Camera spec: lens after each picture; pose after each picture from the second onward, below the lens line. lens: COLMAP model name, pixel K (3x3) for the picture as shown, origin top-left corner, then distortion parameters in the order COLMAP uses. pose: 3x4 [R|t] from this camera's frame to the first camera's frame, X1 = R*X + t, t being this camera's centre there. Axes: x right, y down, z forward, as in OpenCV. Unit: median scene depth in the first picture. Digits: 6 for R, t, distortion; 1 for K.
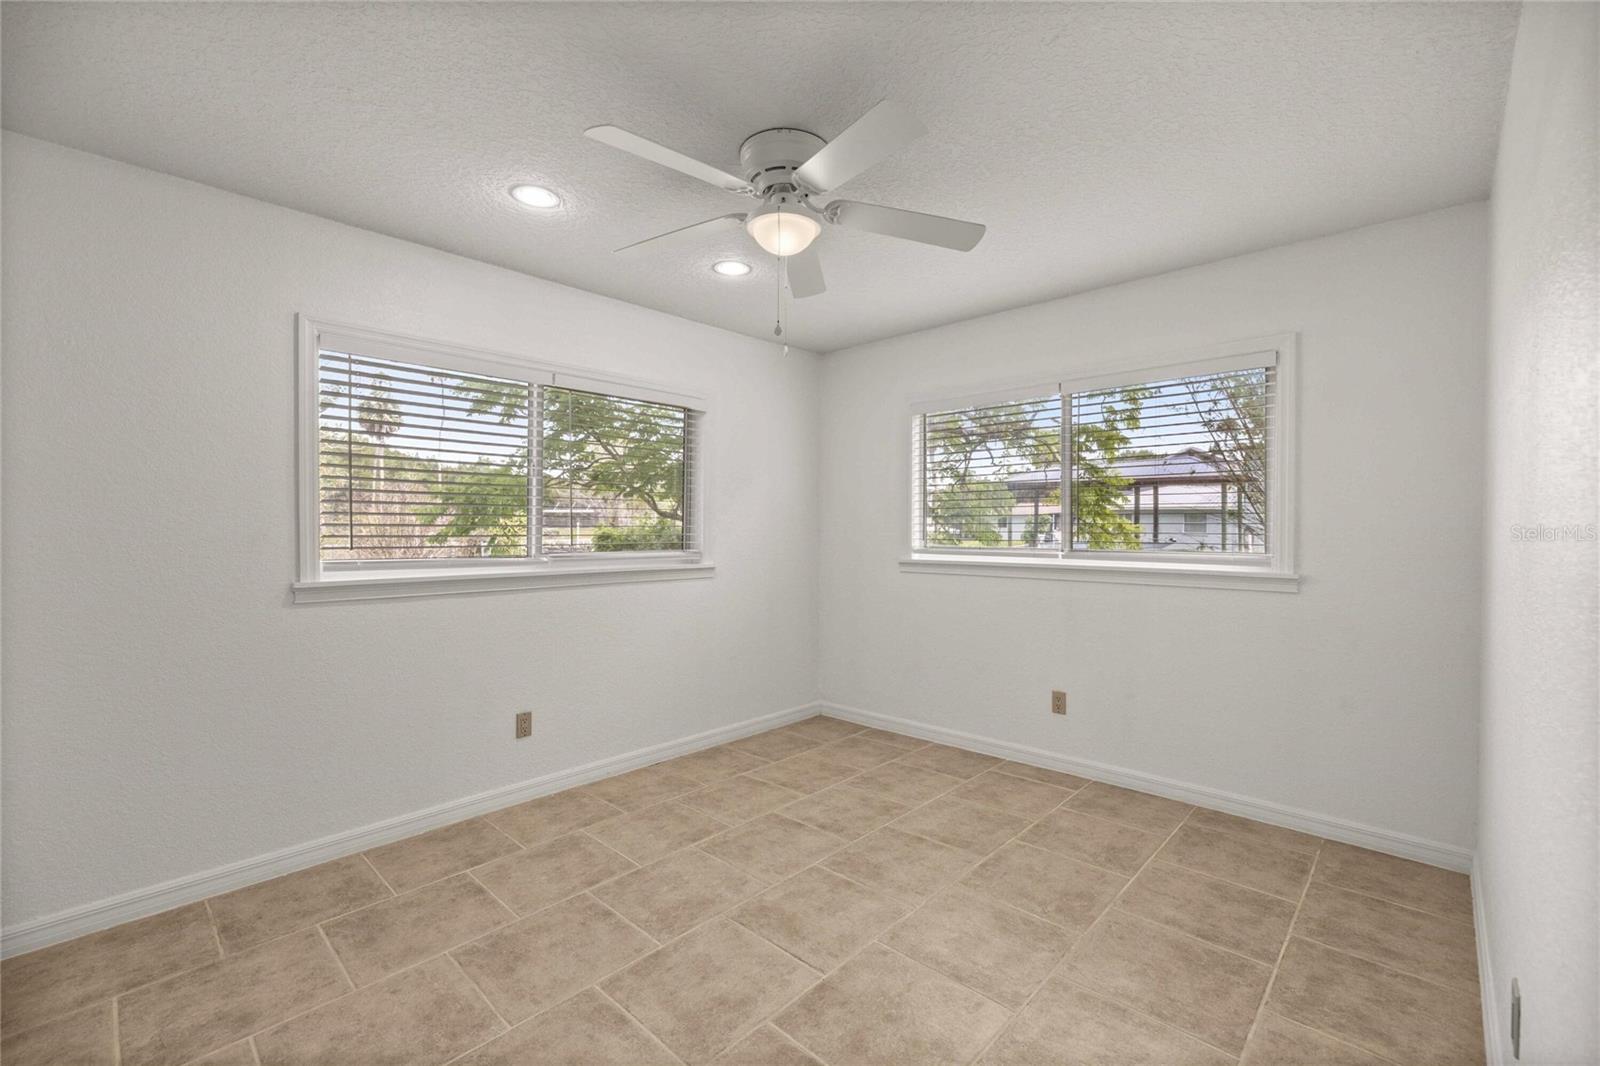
lens RADIAL K [[673.7, 0, 794.1], [0, 673.7, 530.8], [0, 0, 1]] dist [-0.000564, 0.000566]
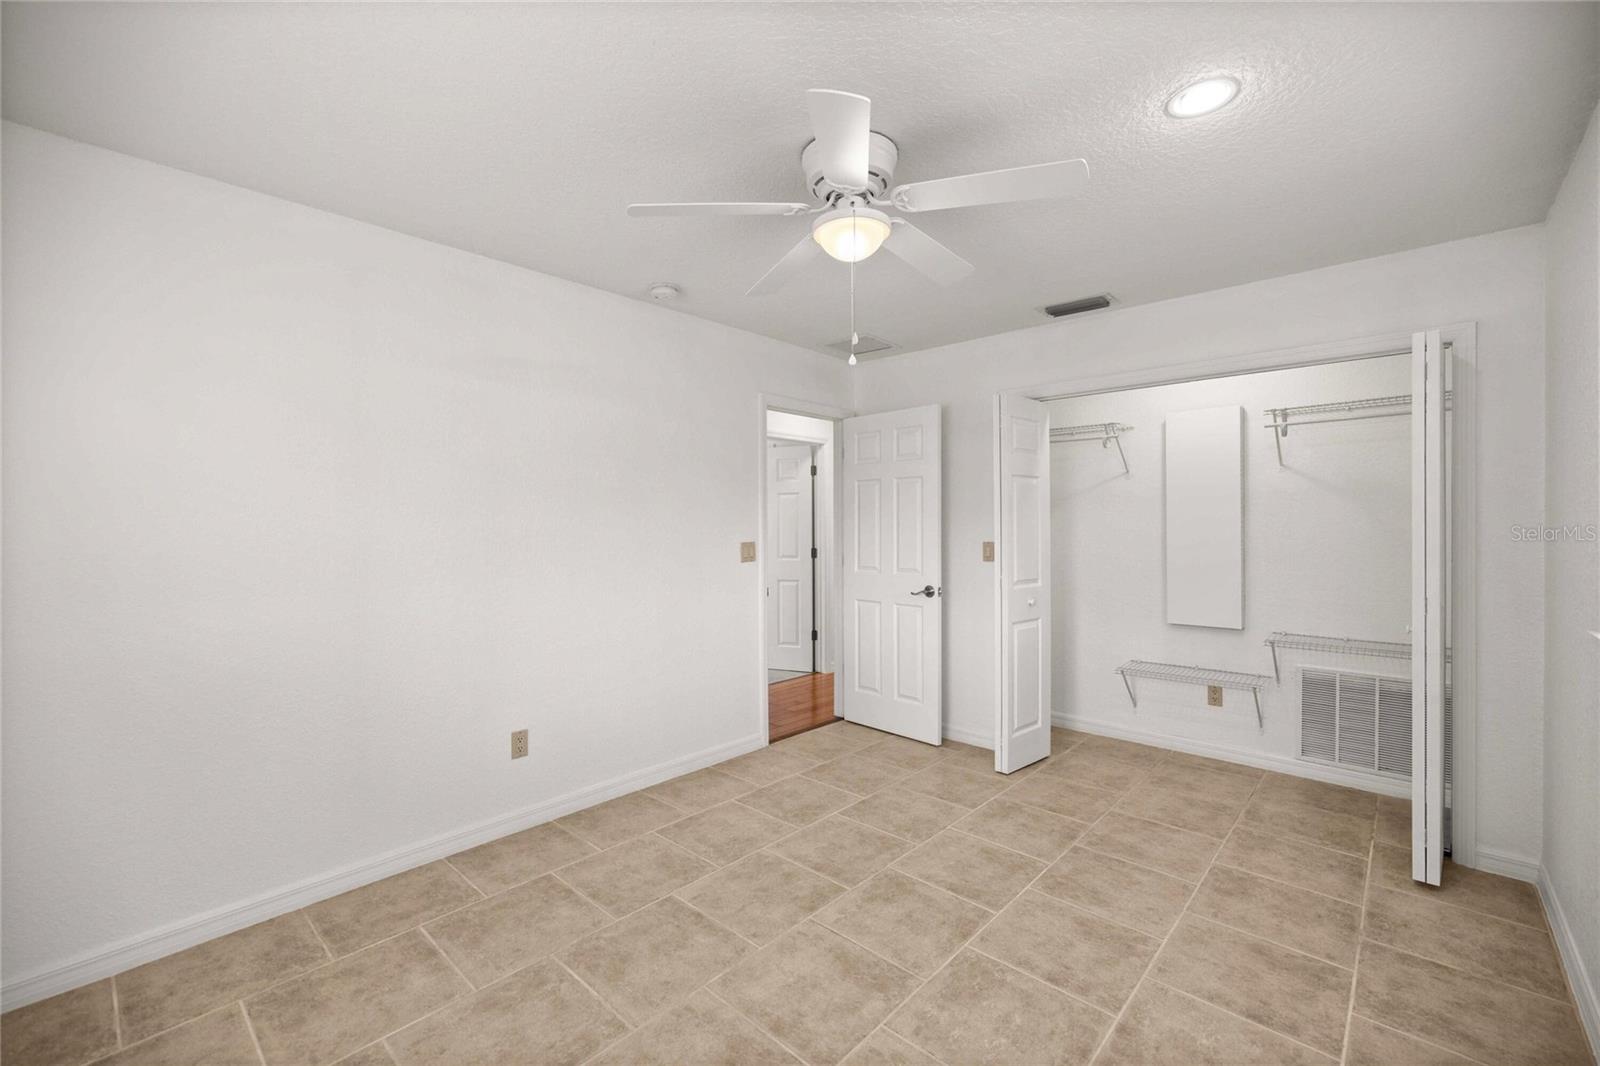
lens RADIAL K [[673.7, 0, 794.1], [0, 673.7, 530.8], [0, 0, 1]] dist [-0.000564, 0.000566]
pose [[-0.999778, 0.002495, -0.020904, 0.088591], [0.002070, 0.999792, 0.020309, -0.046406], [0.020950, 0.020262, -0.999575, 2.005276]]
